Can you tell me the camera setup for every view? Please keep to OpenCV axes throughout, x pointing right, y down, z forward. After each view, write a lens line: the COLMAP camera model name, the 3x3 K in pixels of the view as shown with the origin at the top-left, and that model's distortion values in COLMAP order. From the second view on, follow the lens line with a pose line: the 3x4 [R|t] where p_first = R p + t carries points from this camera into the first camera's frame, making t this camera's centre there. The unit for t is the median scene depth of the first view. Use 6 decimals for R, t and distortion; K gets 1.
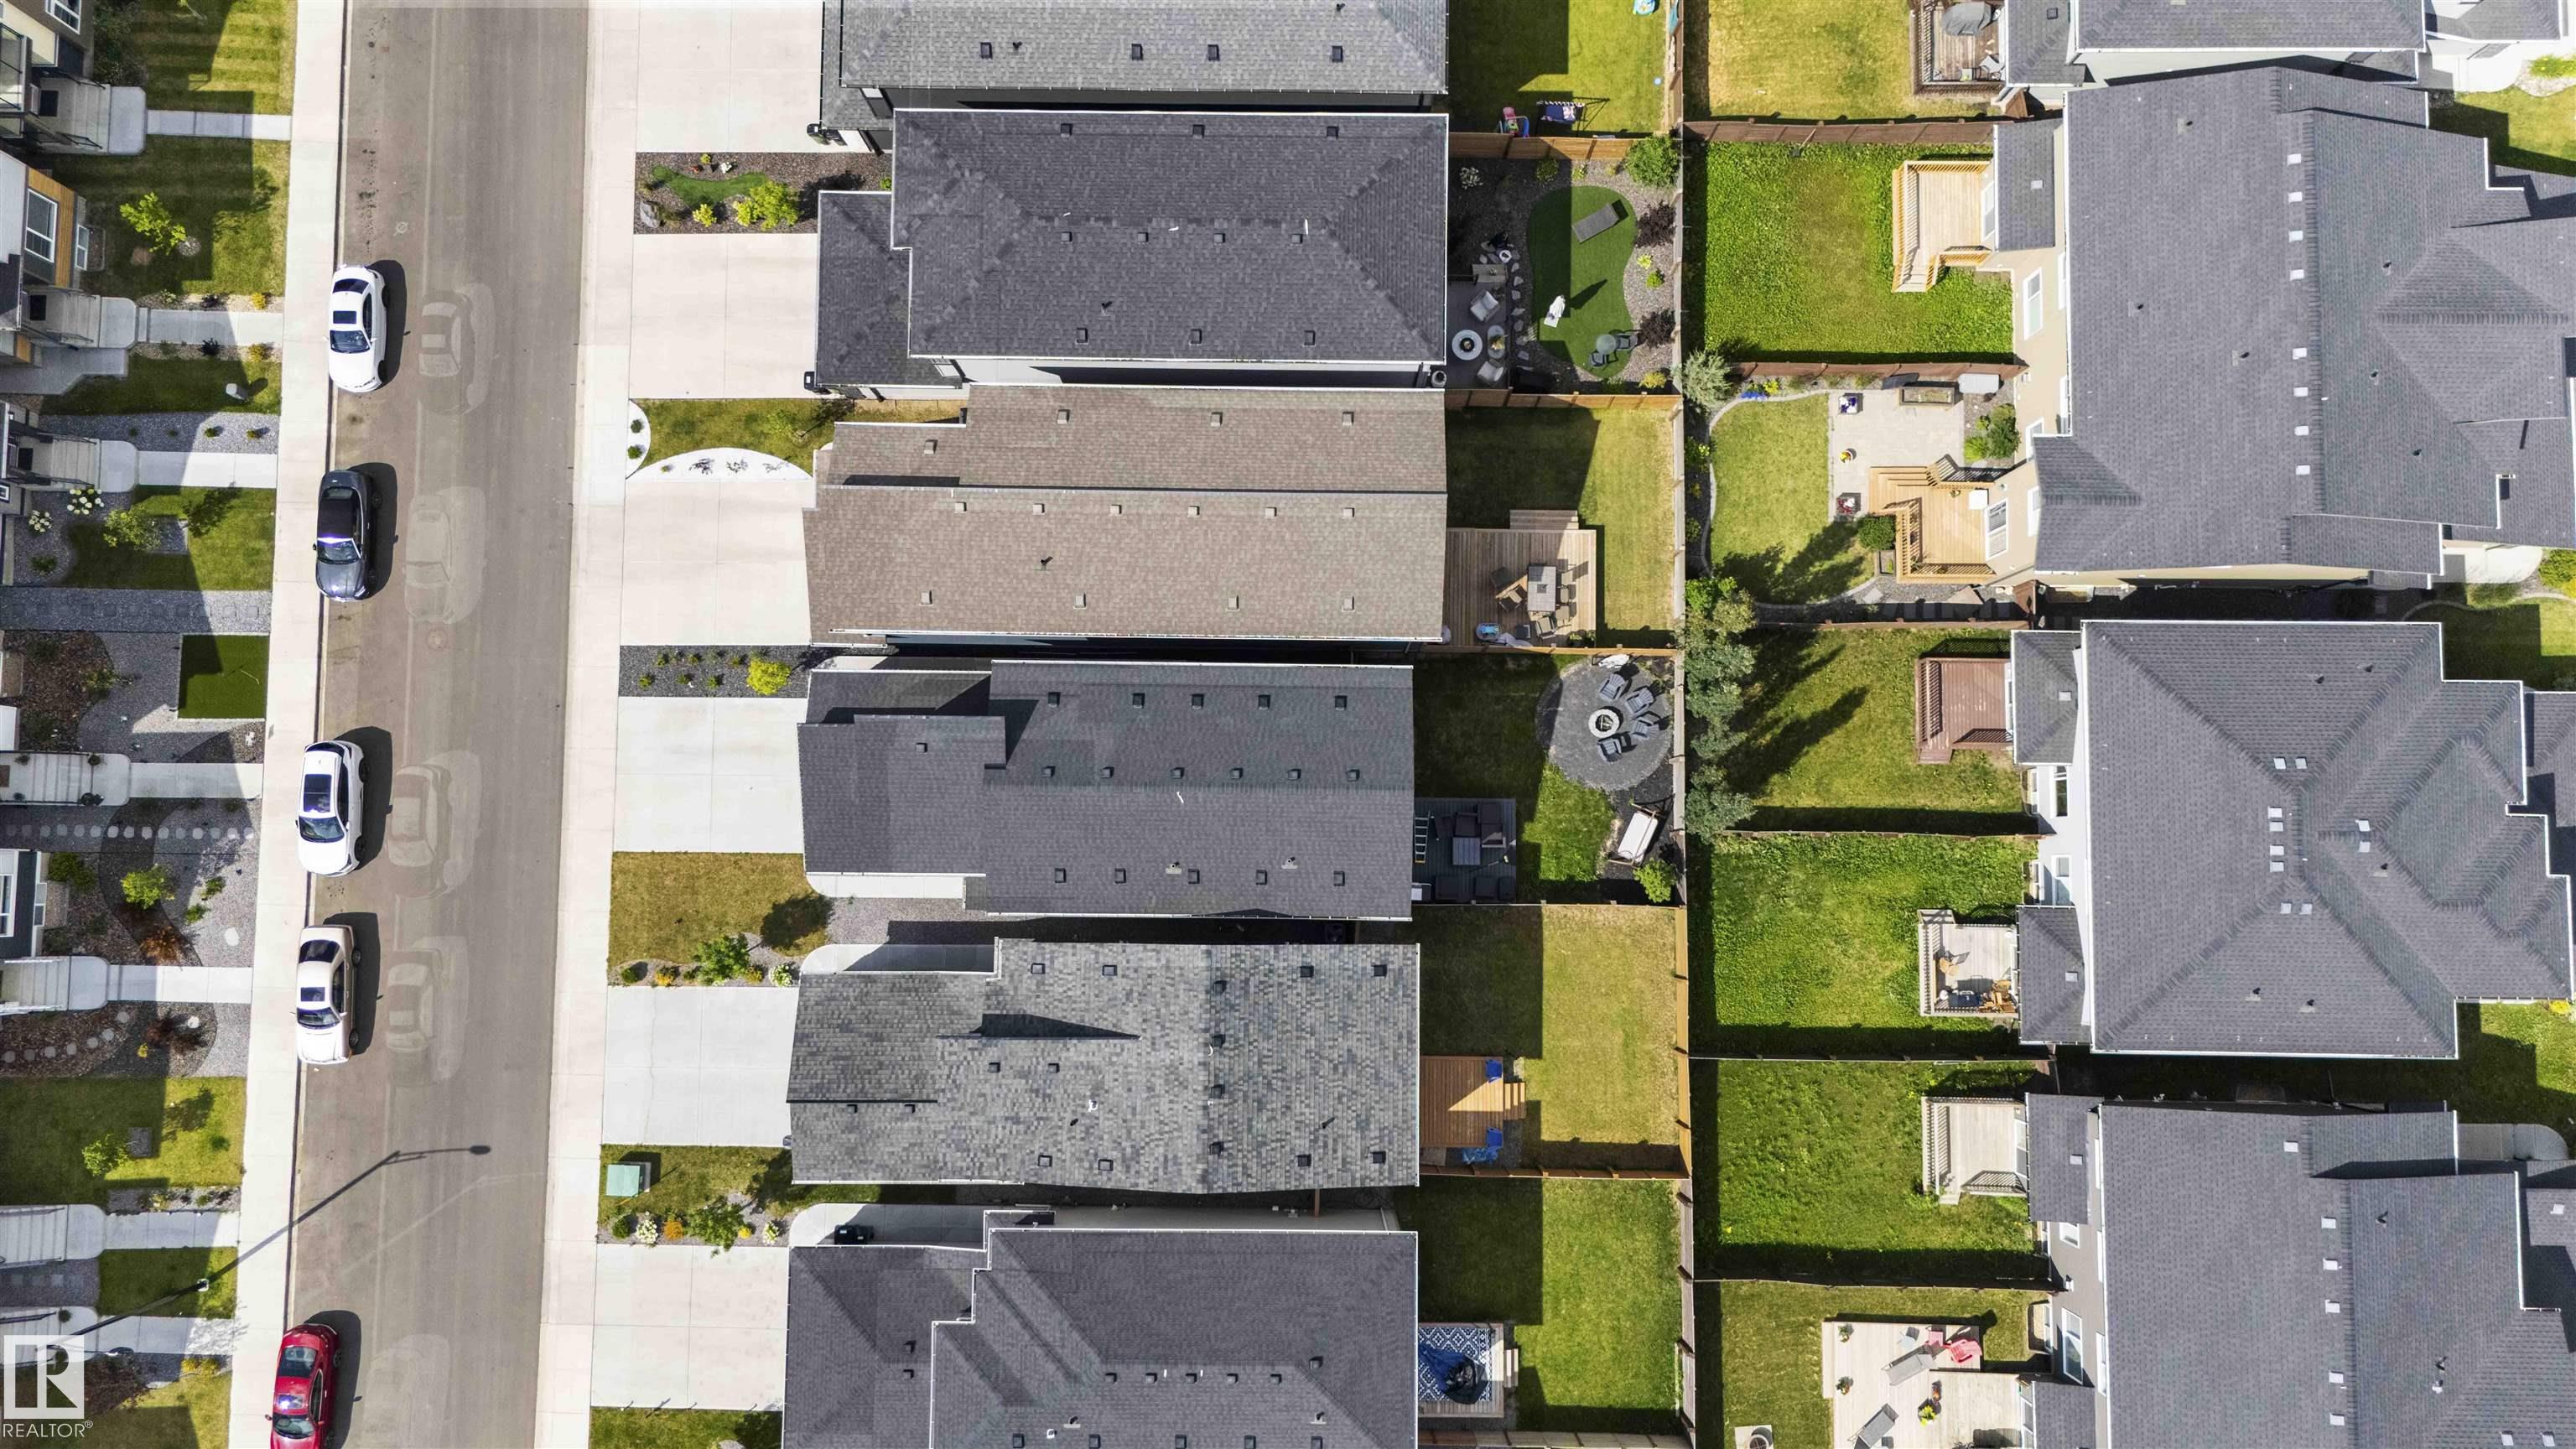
lens RADIAL K [[1877.4, 0, 1288.0], [0, 1877.4, 724.5], [0, 0, 1]] dist [0.070737, -0.065141]
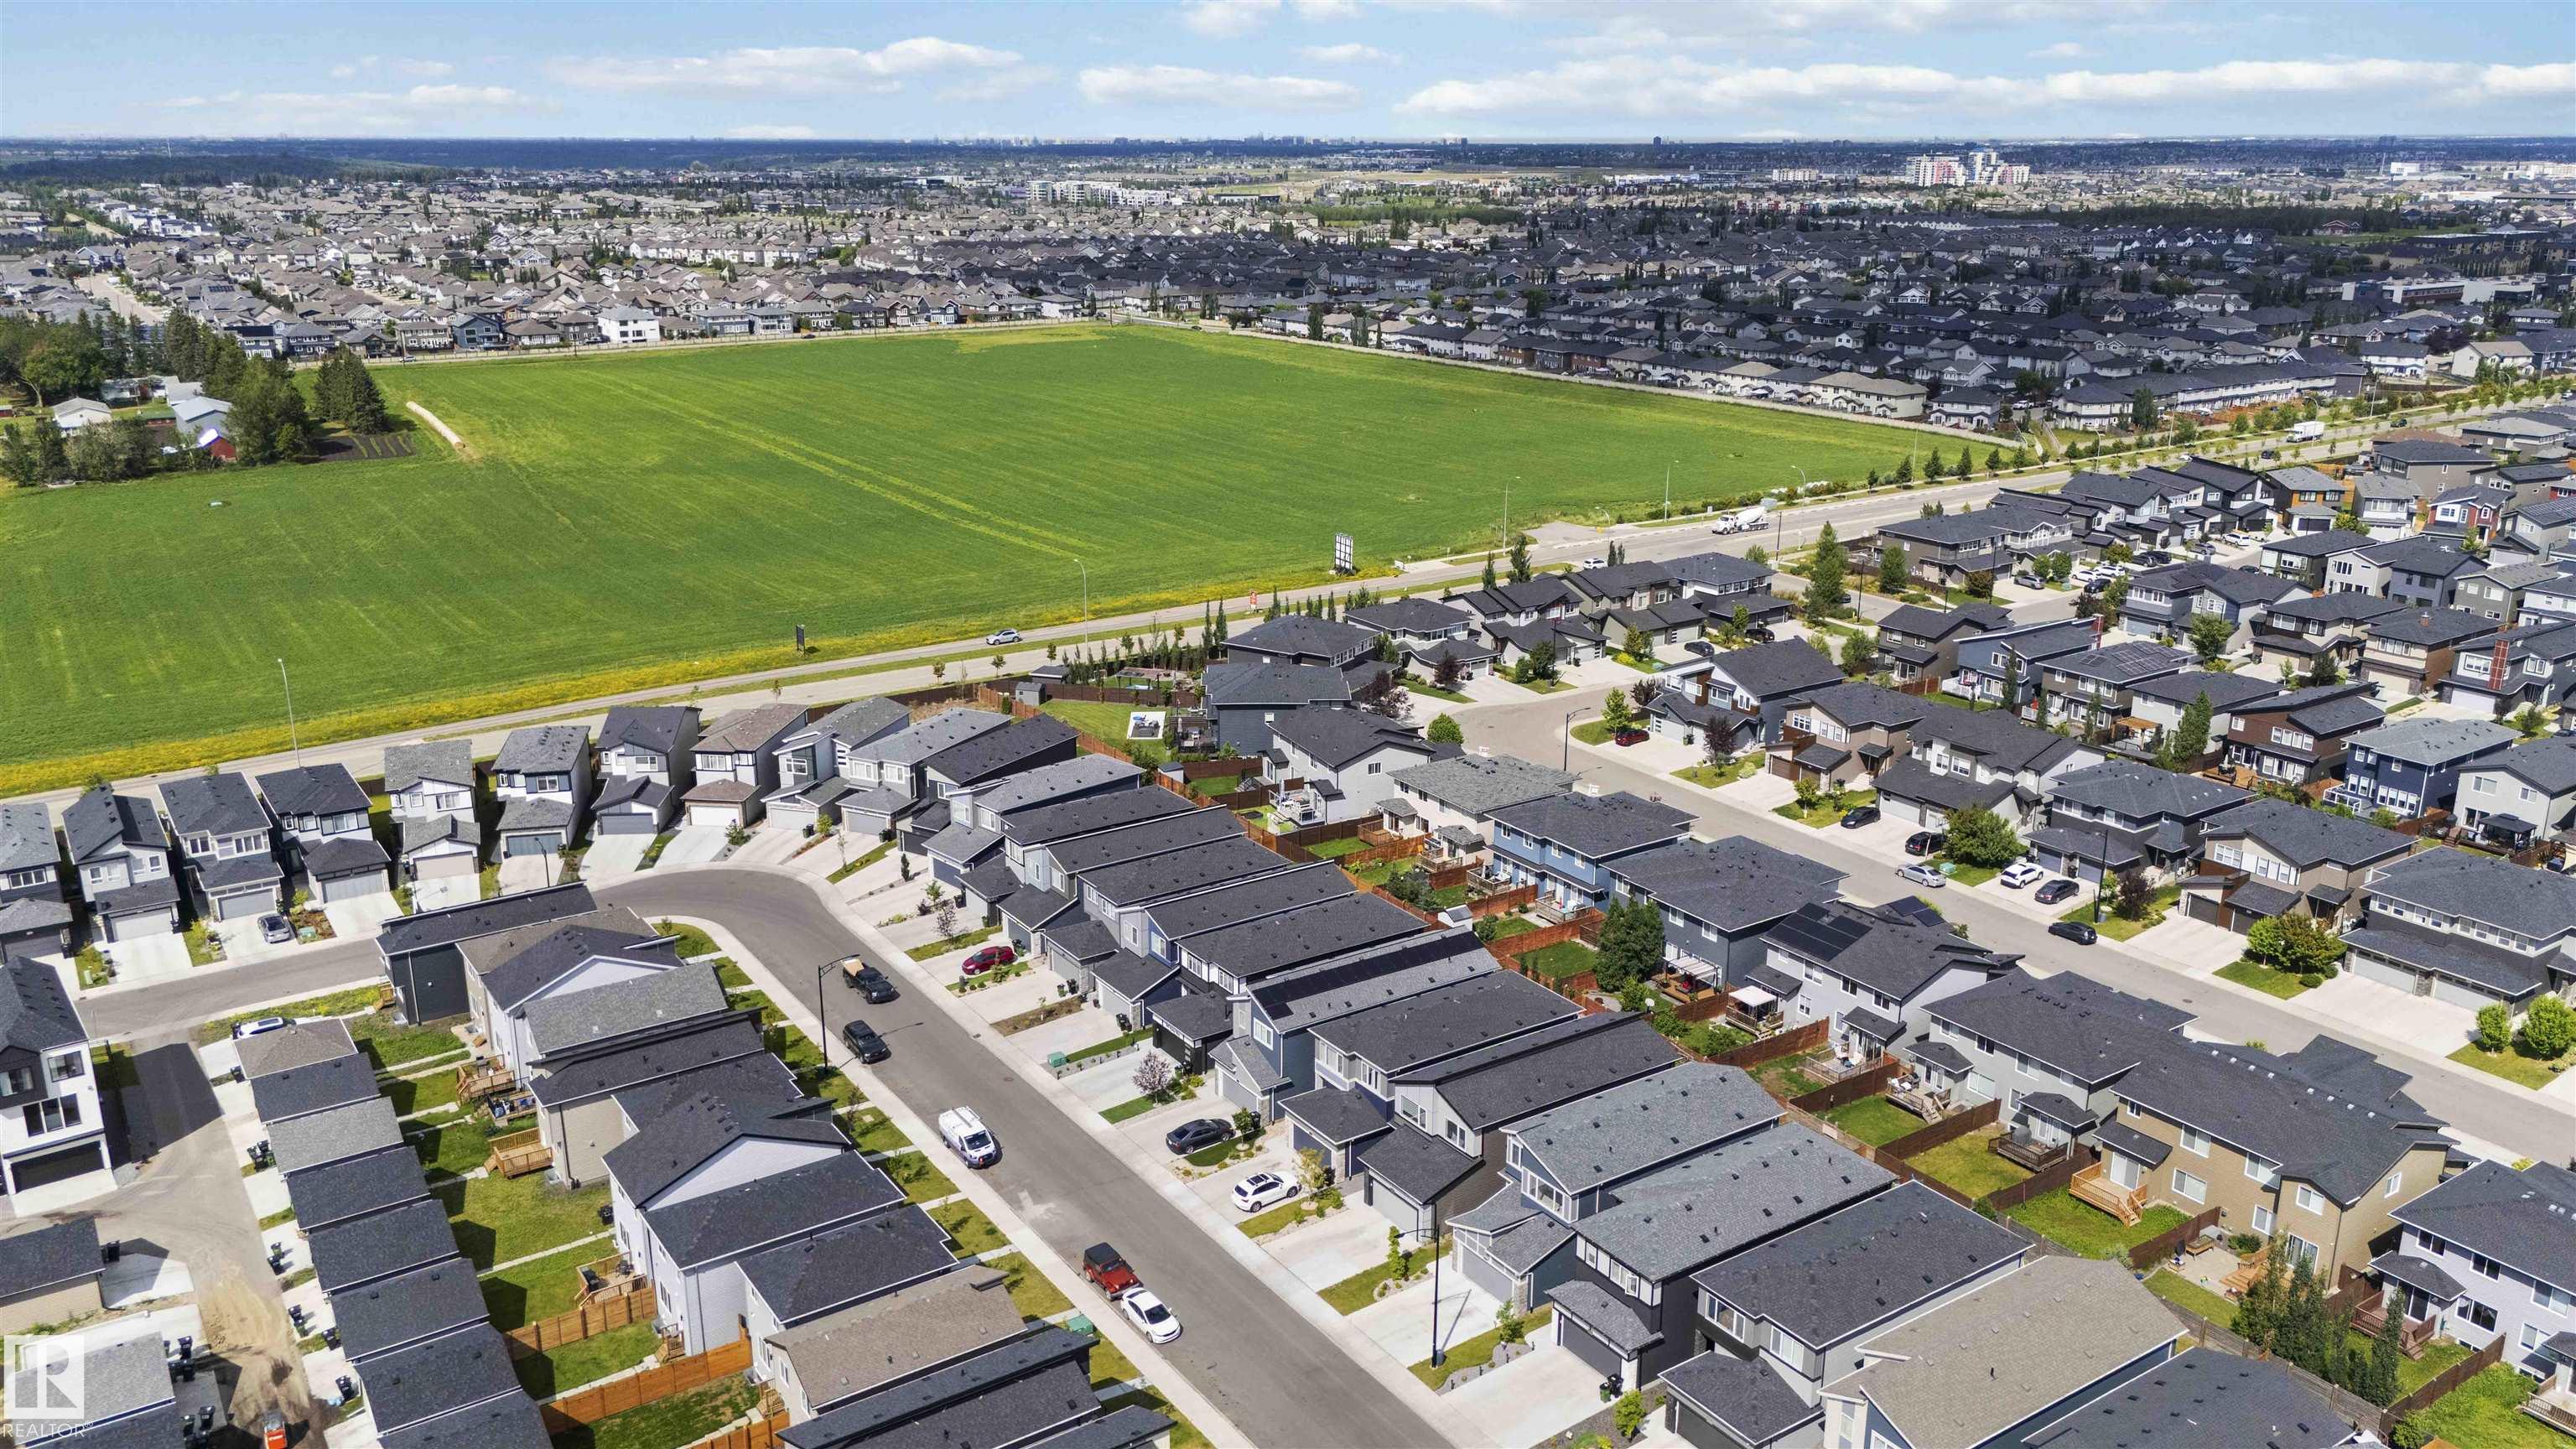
lens RADIAL K [[1956.8, 0, 1288.0], [0, 1956.8, 724.5], [0, 0, 1]] dist [0.088364, -0.095775]
pose [[0.824951, -0.167633, 0.539772, -1.210722], [0.563740, 0.312731, -0.764459, 0.577269], [-0.040655, 0.934932, 0.352489, -0.033942]]
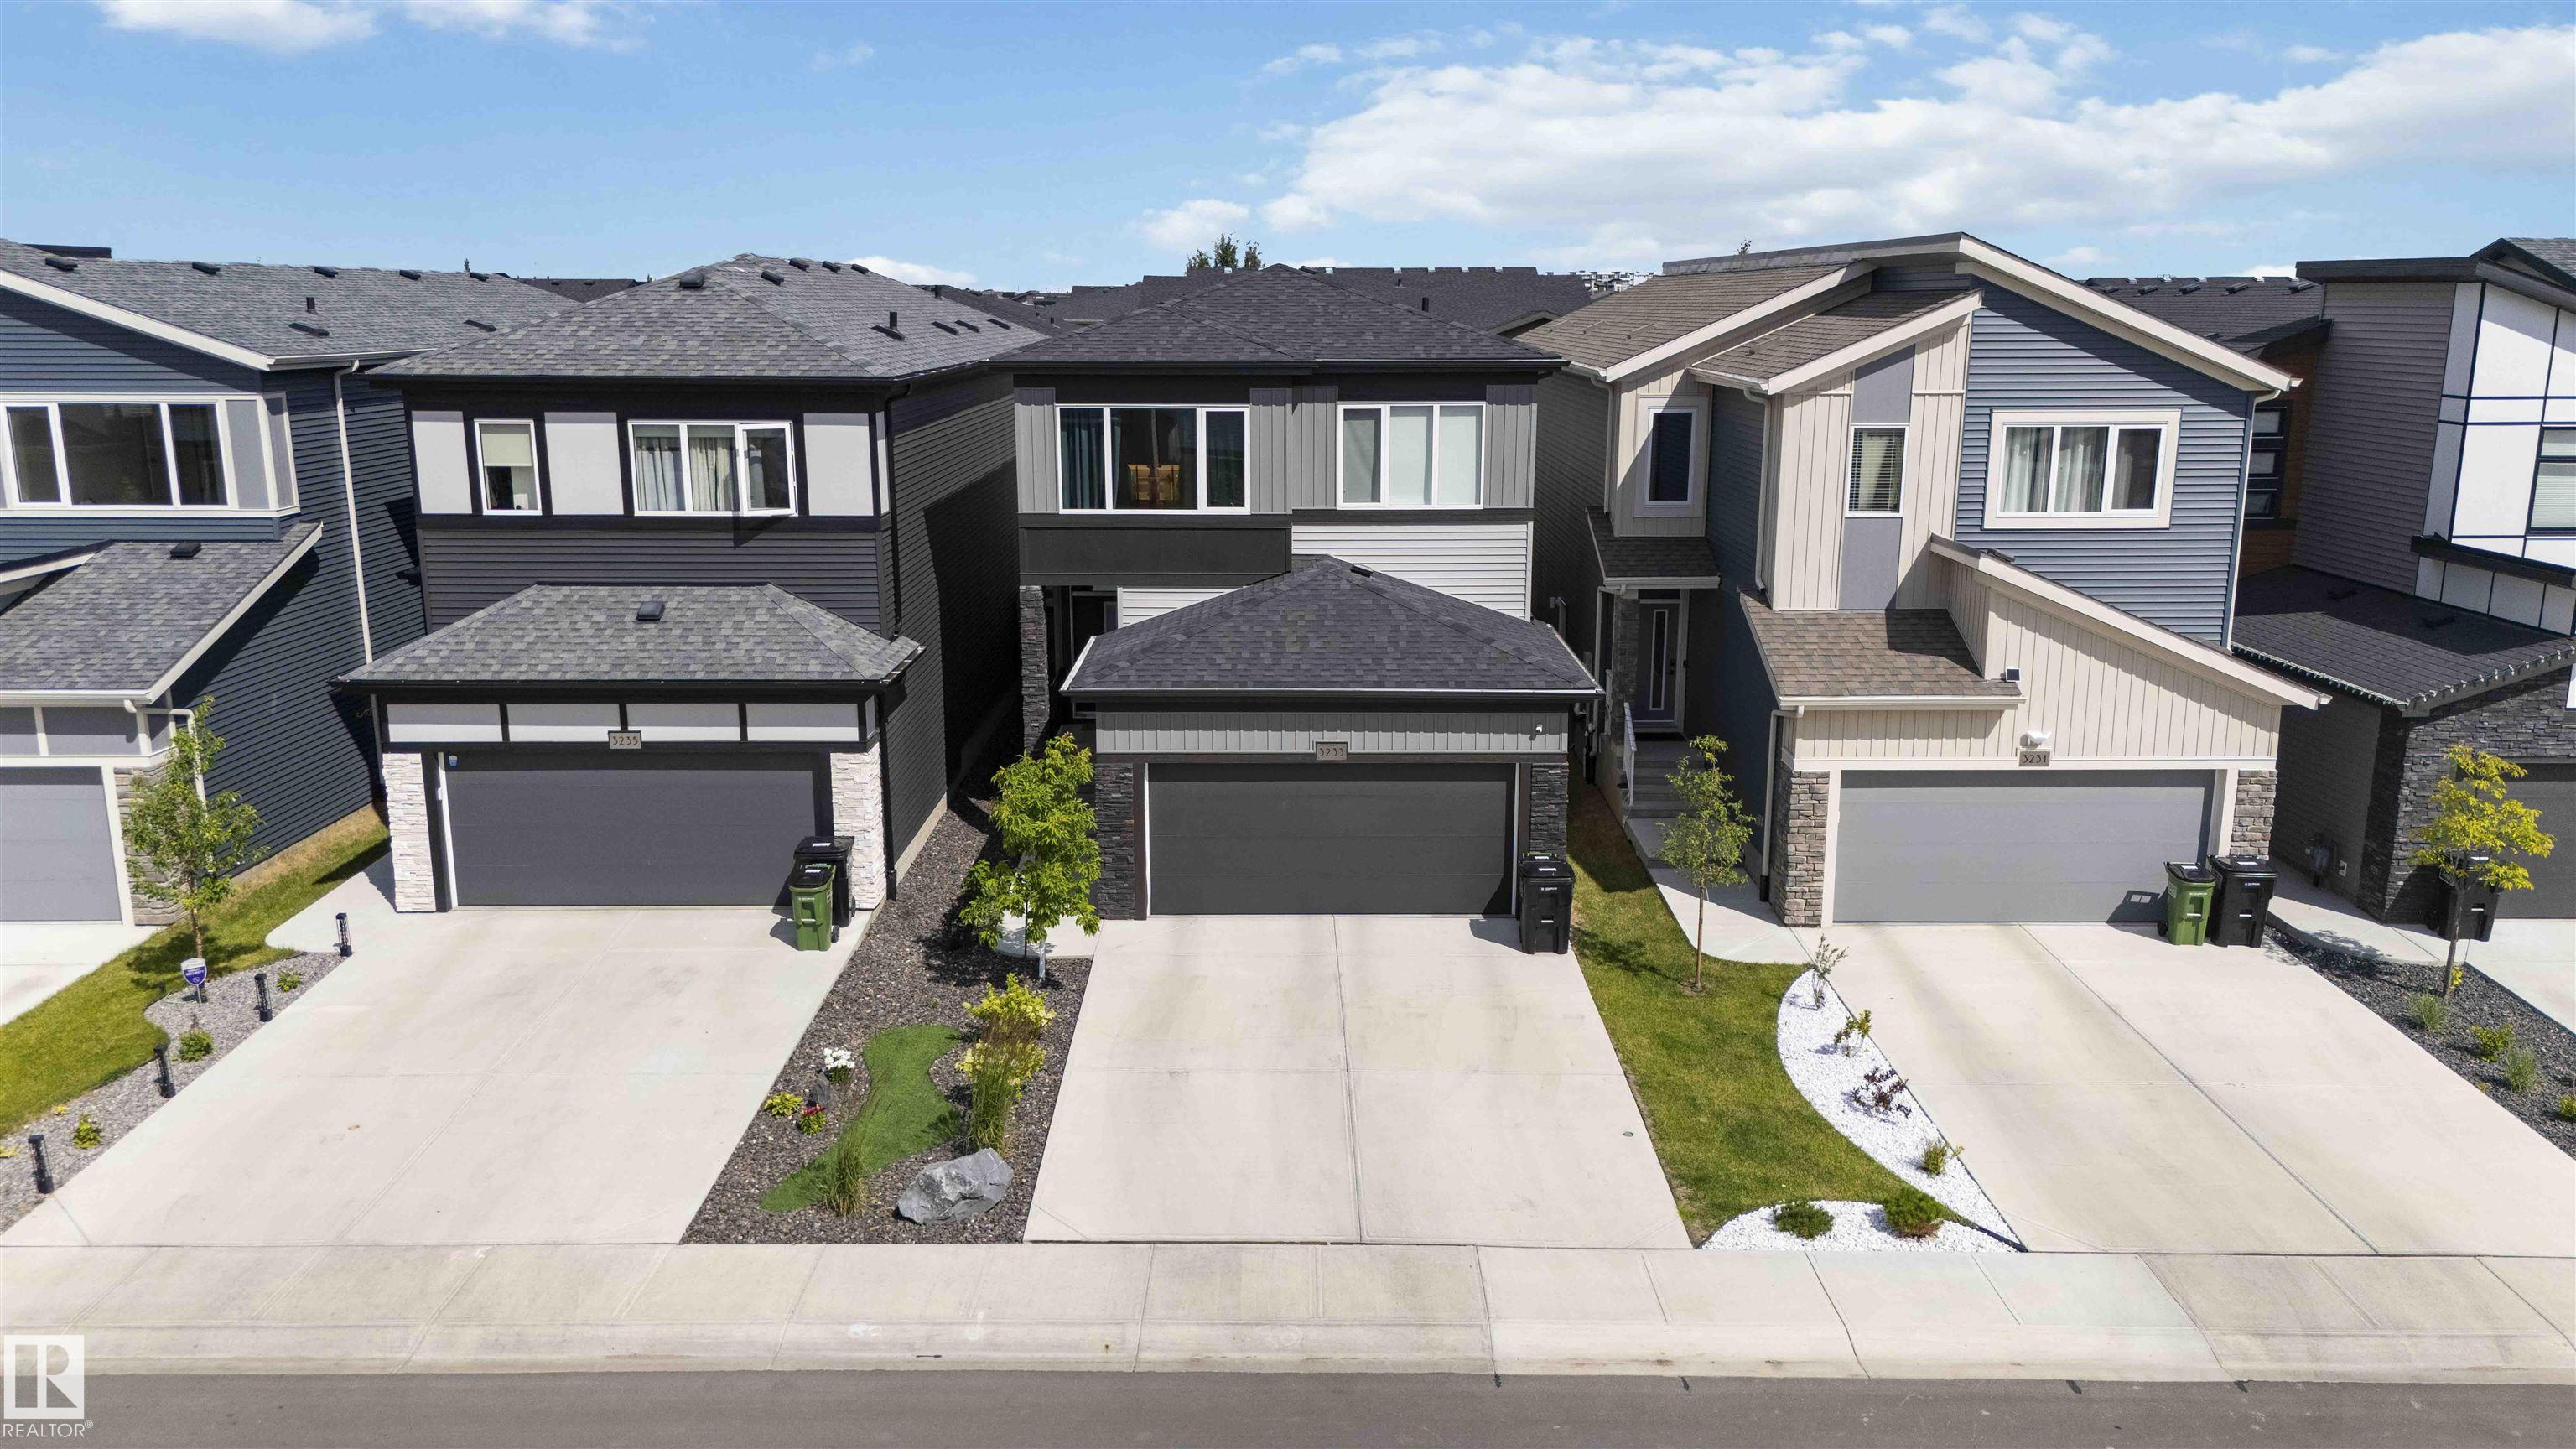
lens RADIAL K [[1877.4, 0, 1288.0], [0, 1877.4, 724.5], [0, 0, 1]] dist [0.070737, -0.065141]
pose [[-0.009687, -0.224493, 0.974428, -0.575041], [0.996804, 0.075107, 0.027213, -0.237850], [-0.079295, 0.971577, 0.223048, 0.886154]]
